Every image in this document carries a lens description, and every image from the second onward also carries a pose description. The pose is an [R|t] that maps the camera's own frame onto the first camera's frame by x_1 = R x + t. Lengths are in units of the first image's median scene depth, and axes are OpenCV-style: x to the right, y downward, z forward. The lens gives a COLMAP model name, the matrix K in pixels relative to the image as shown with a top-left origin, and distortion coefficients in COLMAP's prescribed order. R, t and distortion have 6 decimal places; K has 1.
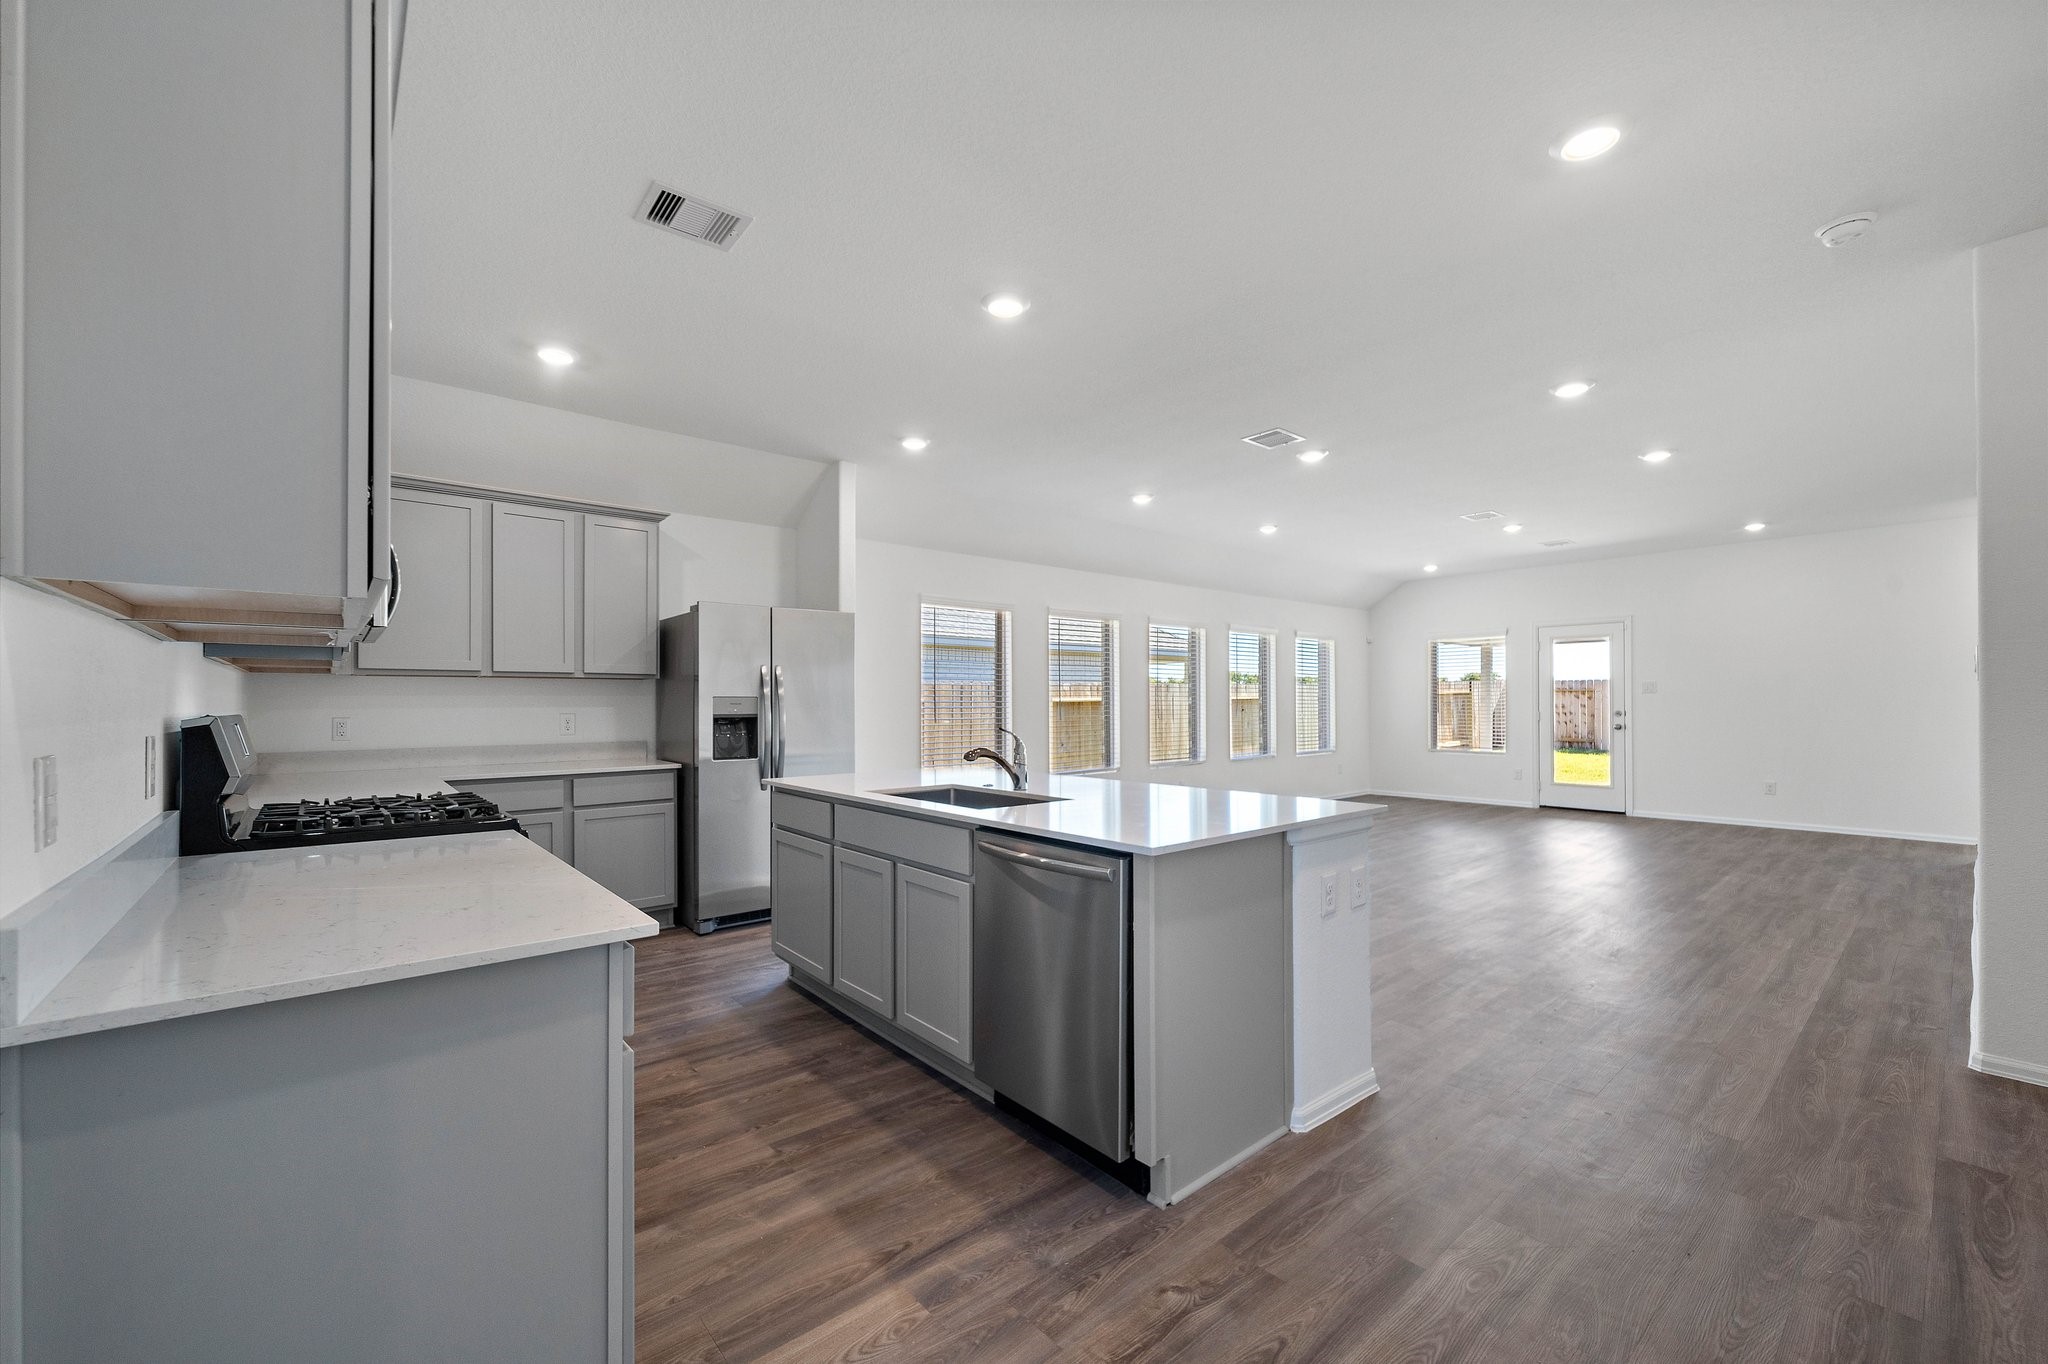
lens RADIAL K [[815.6, 0, 1025.6], [0, 815.6, 701.7], [0, 0, 1]] dist [0.000409, -0.000066]
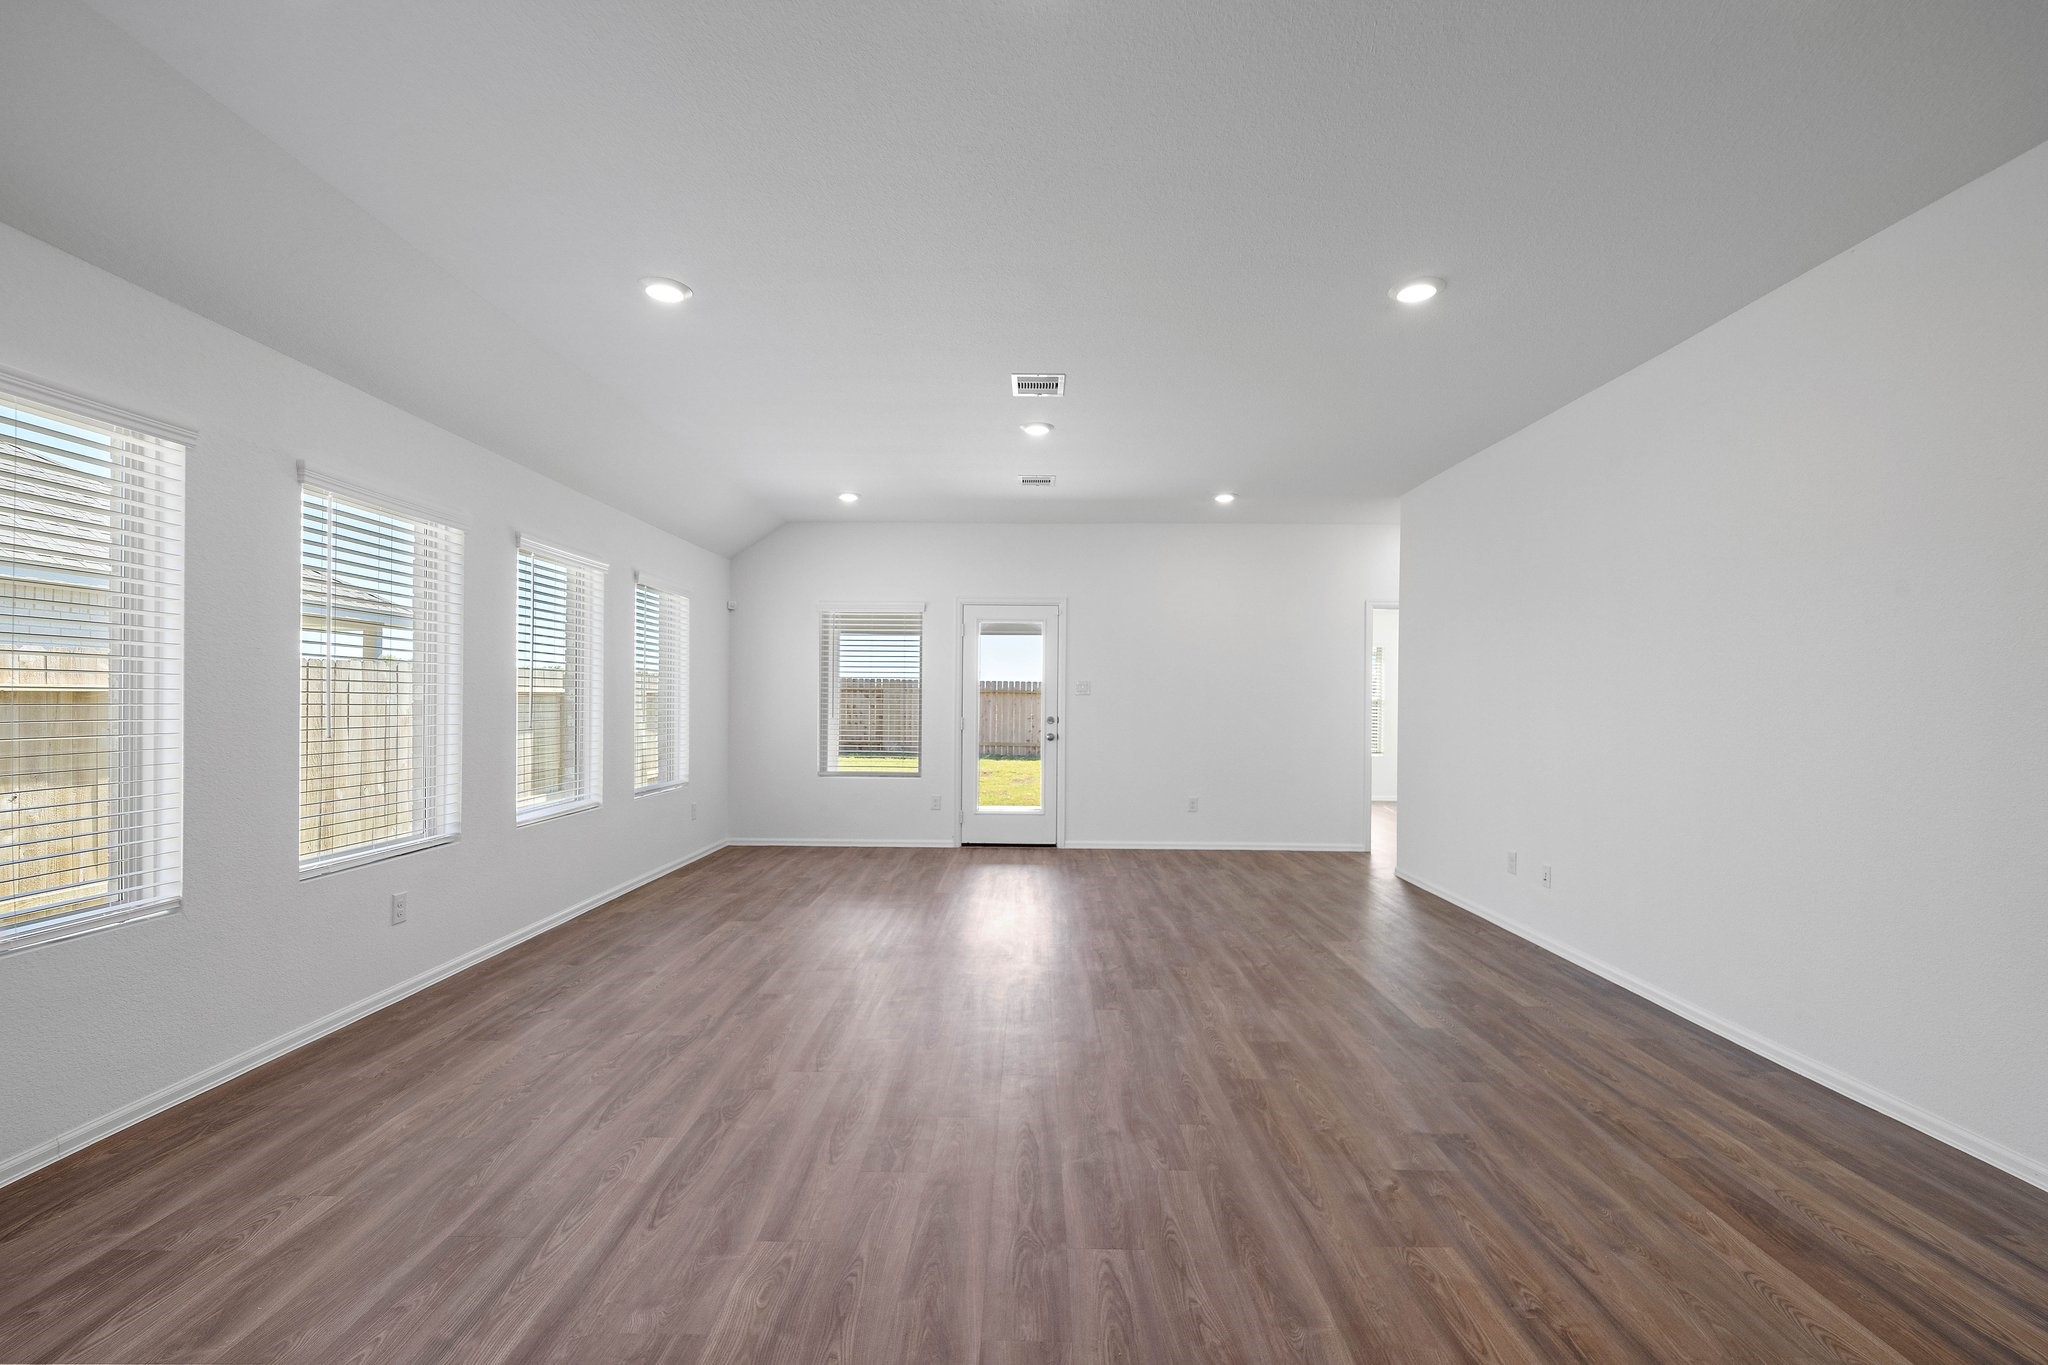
lens RADIAL K [[881.4, 0, 1020.2], [0, 881.4, 703.5], [0, 0, 1]] dist [-0.000477, -0.000117]
pose [[0.660222, 0.008038, 0.751027, 0.126169], [-0.012039, 0.999928, -0.000119, -0.002106], [-0.750974, -0.008963, 0.660271, 0.902940]]
